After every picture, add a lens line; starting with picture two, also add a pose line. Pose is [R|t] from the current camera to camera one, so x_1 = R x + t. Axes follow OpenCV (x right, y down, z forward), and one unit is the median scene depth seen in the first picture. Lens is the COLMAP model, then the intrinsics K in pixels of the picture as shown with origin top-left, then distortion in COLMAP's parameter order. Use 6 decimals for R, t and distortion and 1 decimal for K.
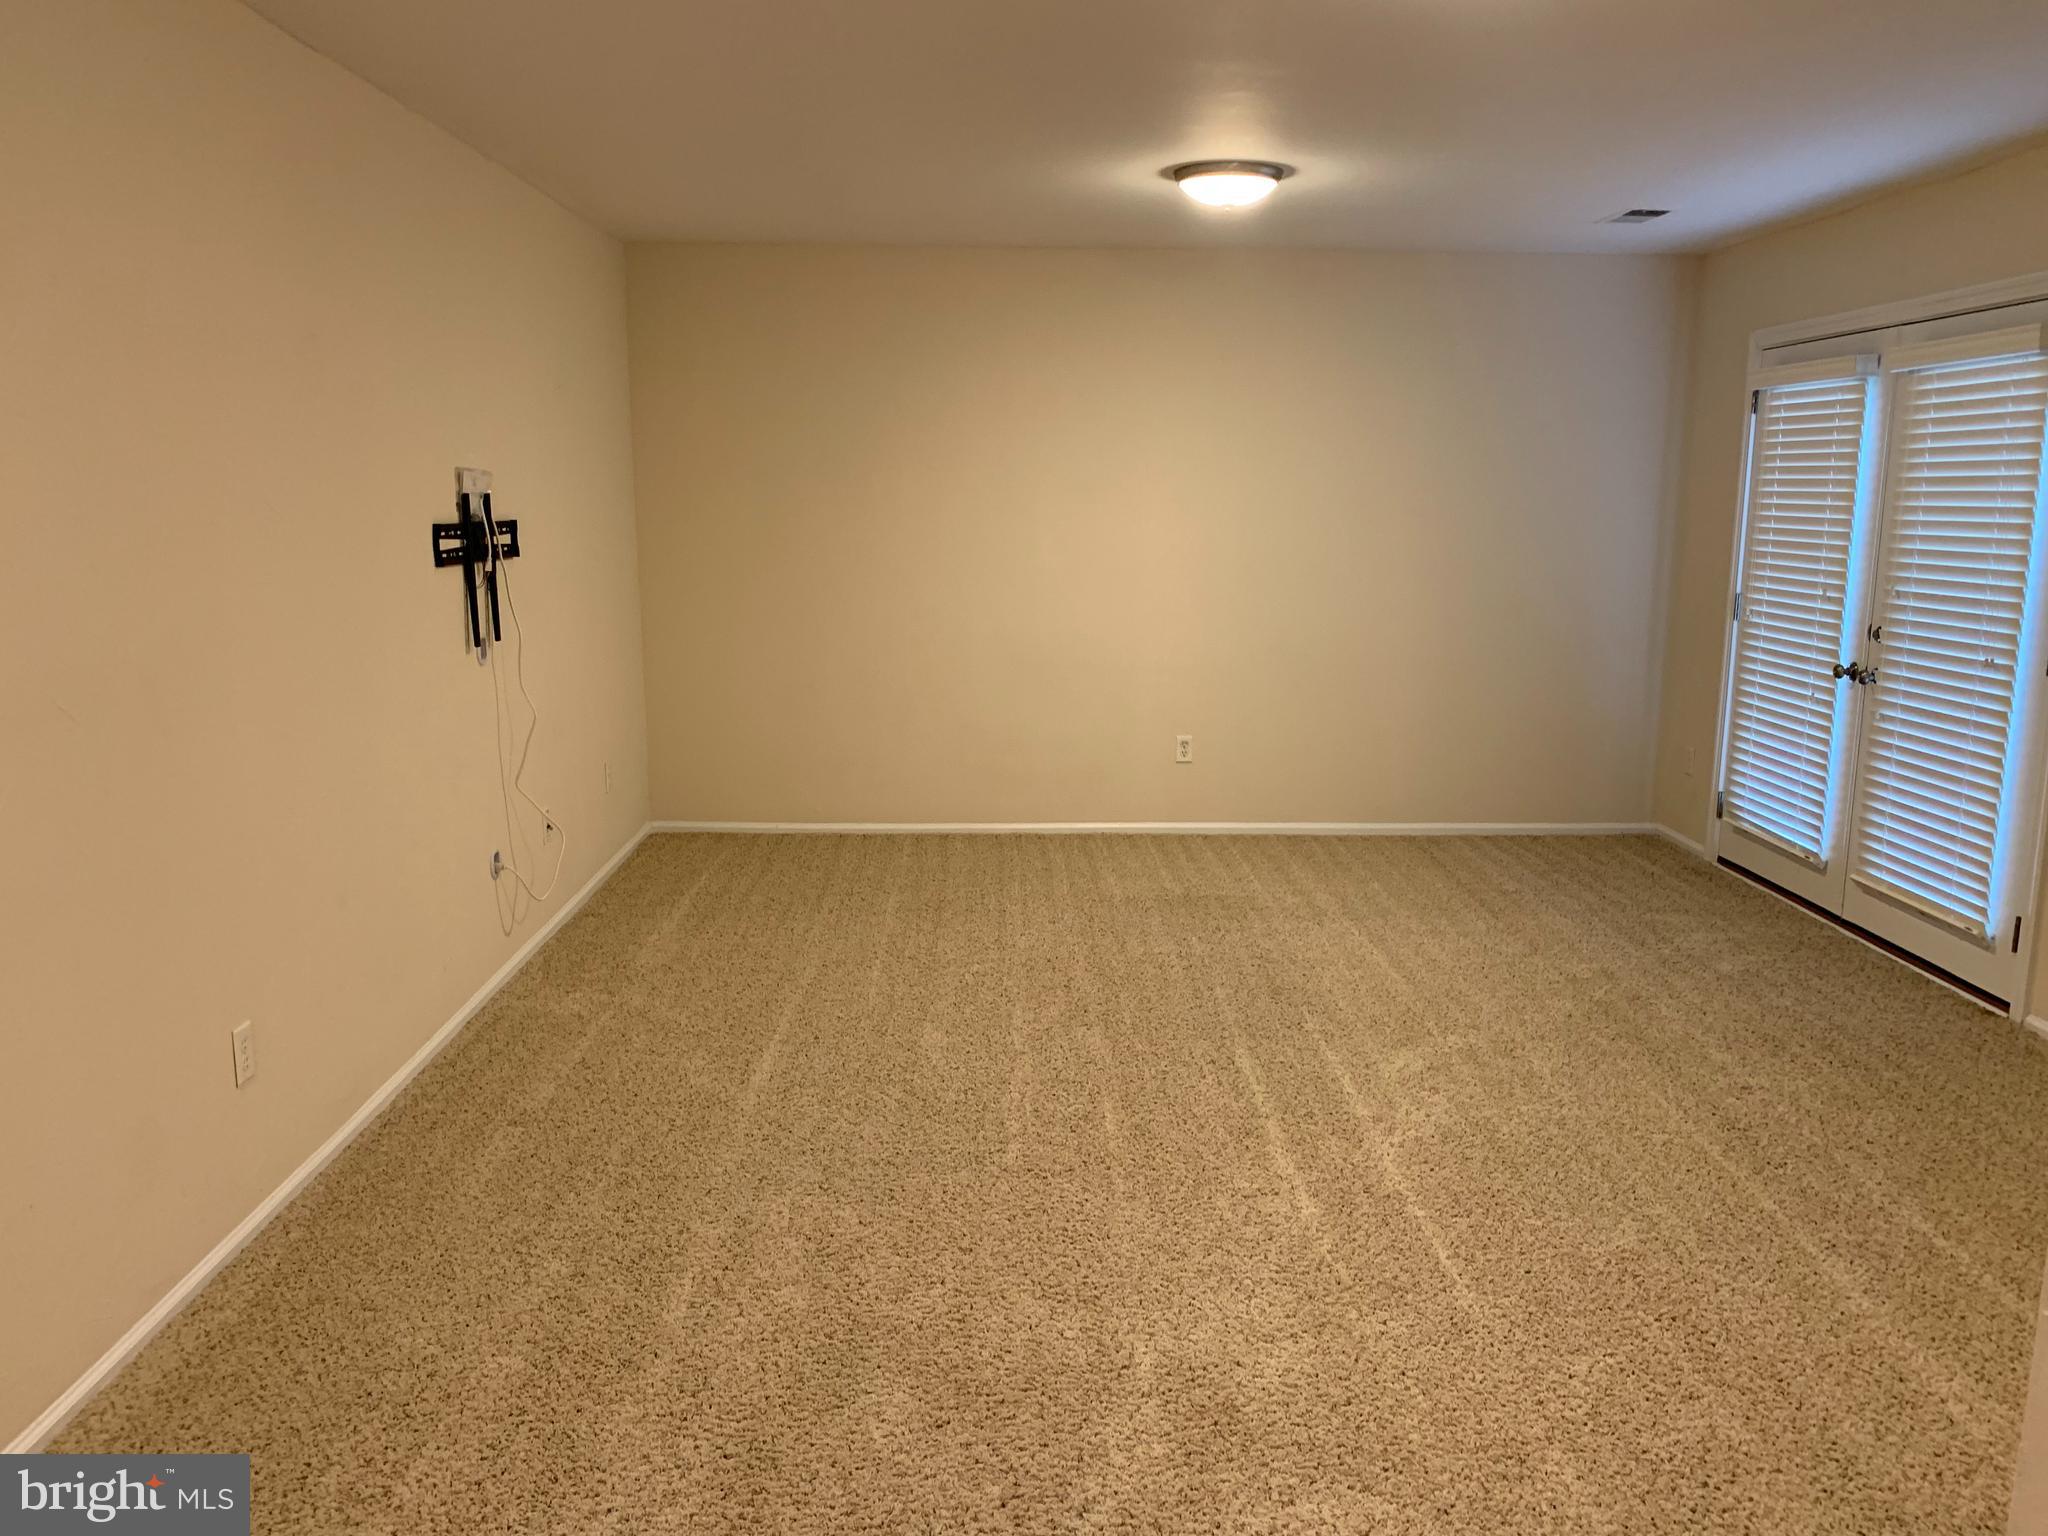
lens RADIAL K [[1555.0, 0, 1023.9], [0, 1555.0, 769.5], [0, 0, 1]] dist [0.016266, -0.026846]
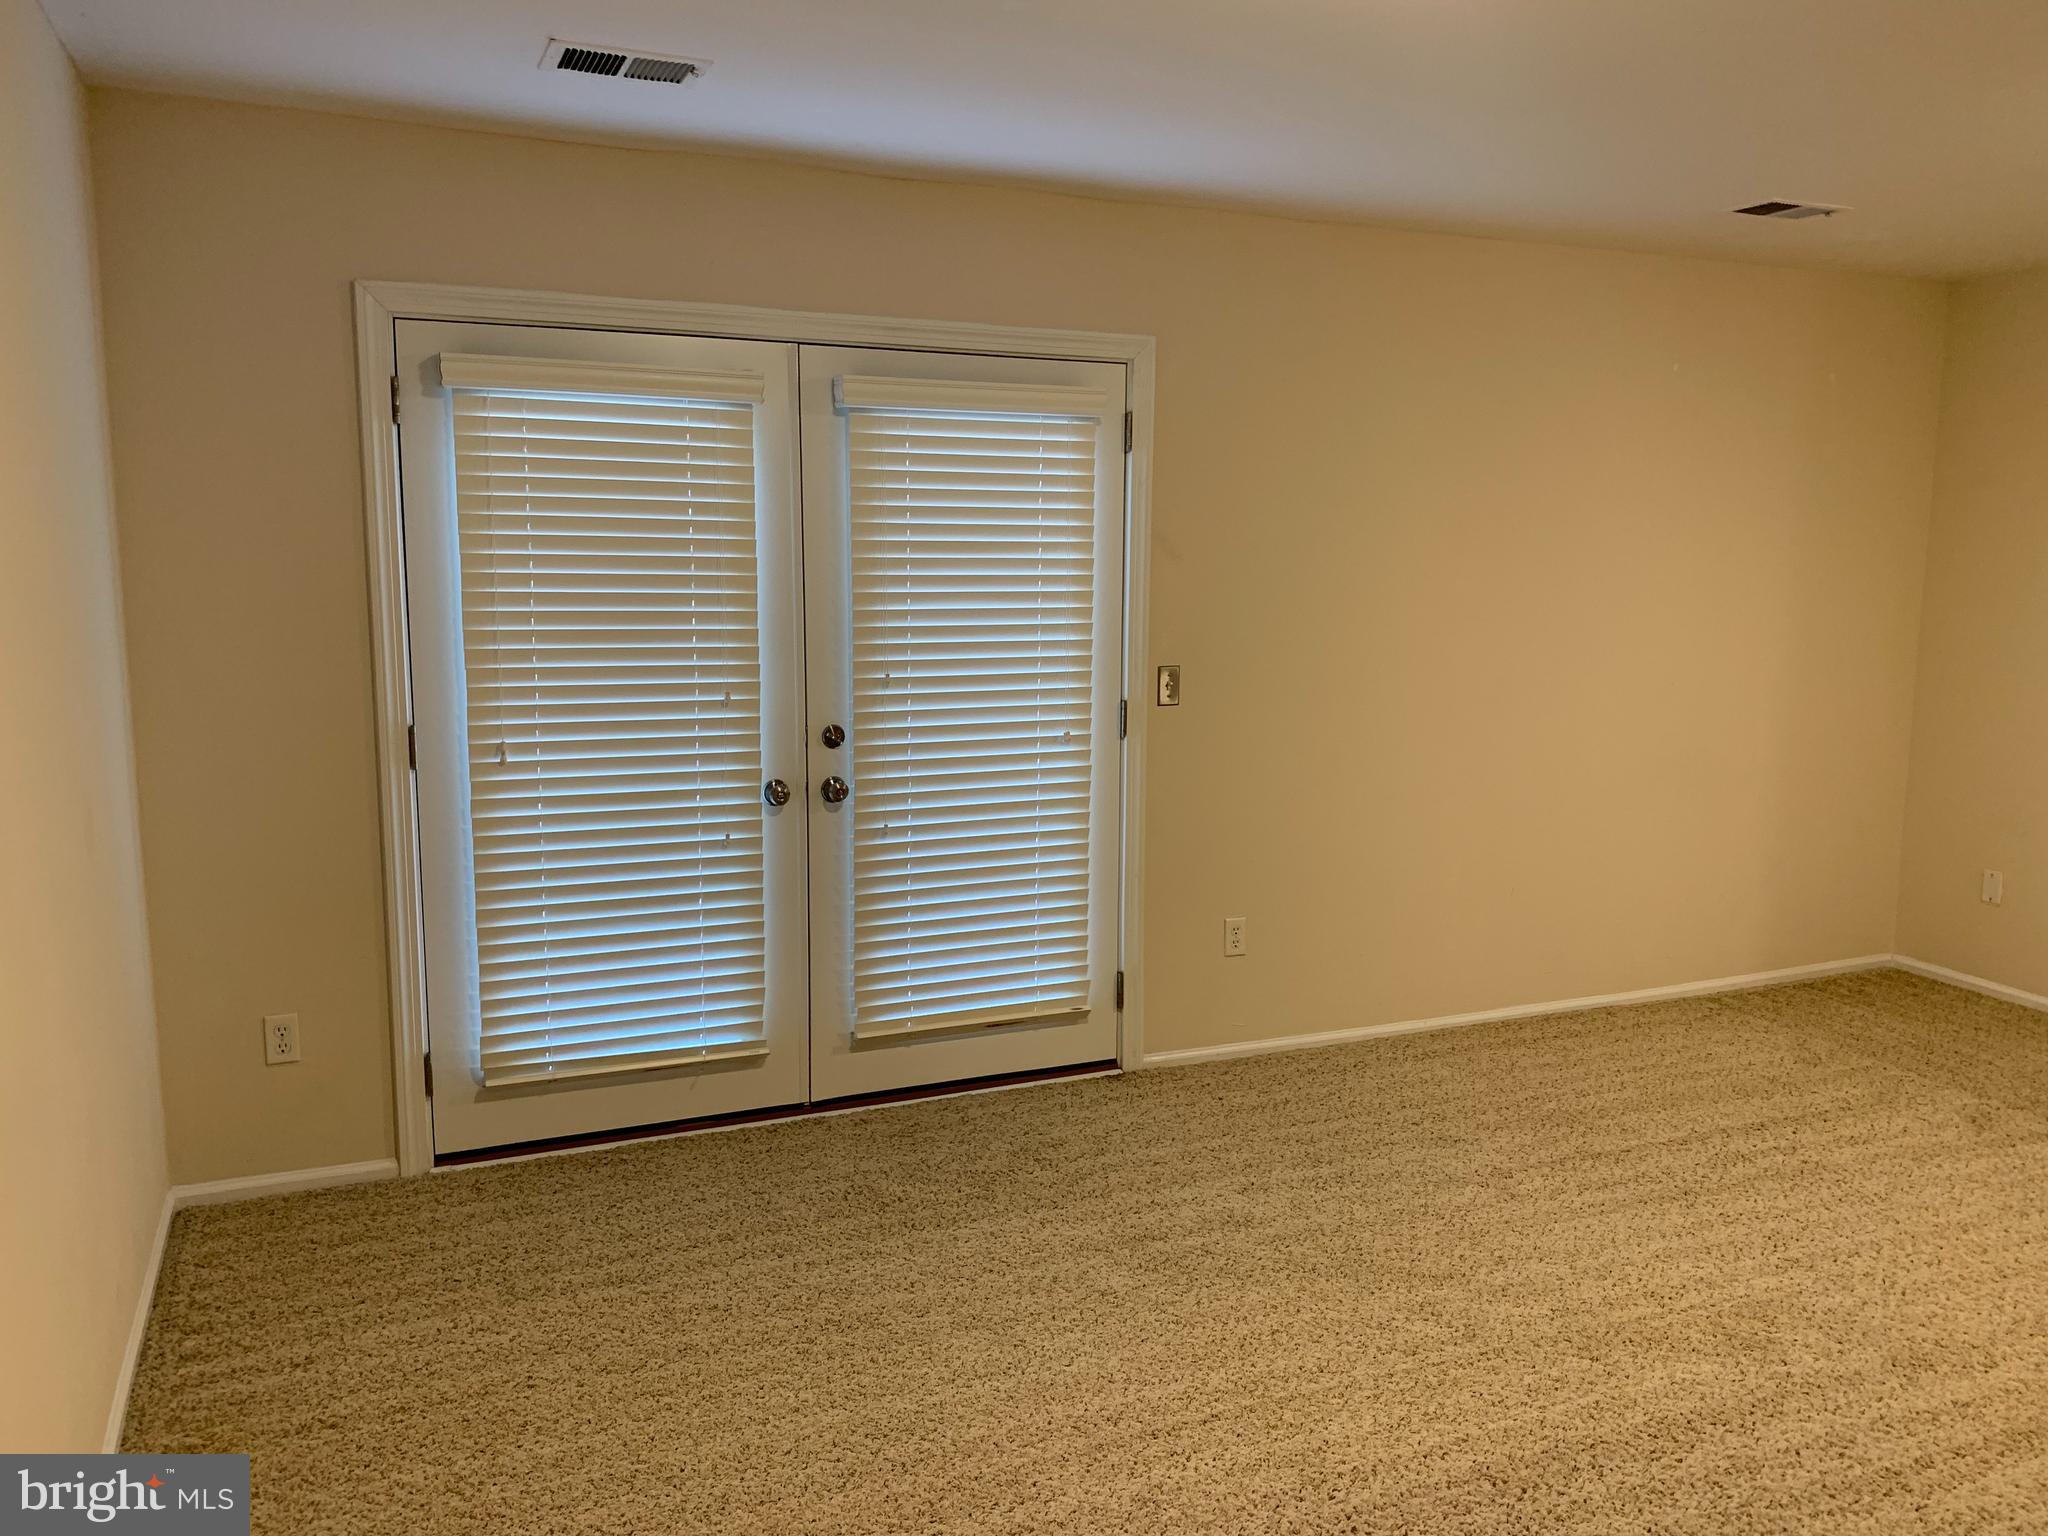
lens RADIAL K [[1555.0, 0, 1029.6], [0, 1555.0, 773.8], [0, 0, 1]] dist [0.016266, -0.026846]
pose [[-0.396583, -0.144991, 0.906476, -0.207594], [0.147255, 0.964614, 0.218714, -0.225573], [-0.906112, 0.220221, -0.361199, 1.193407]]
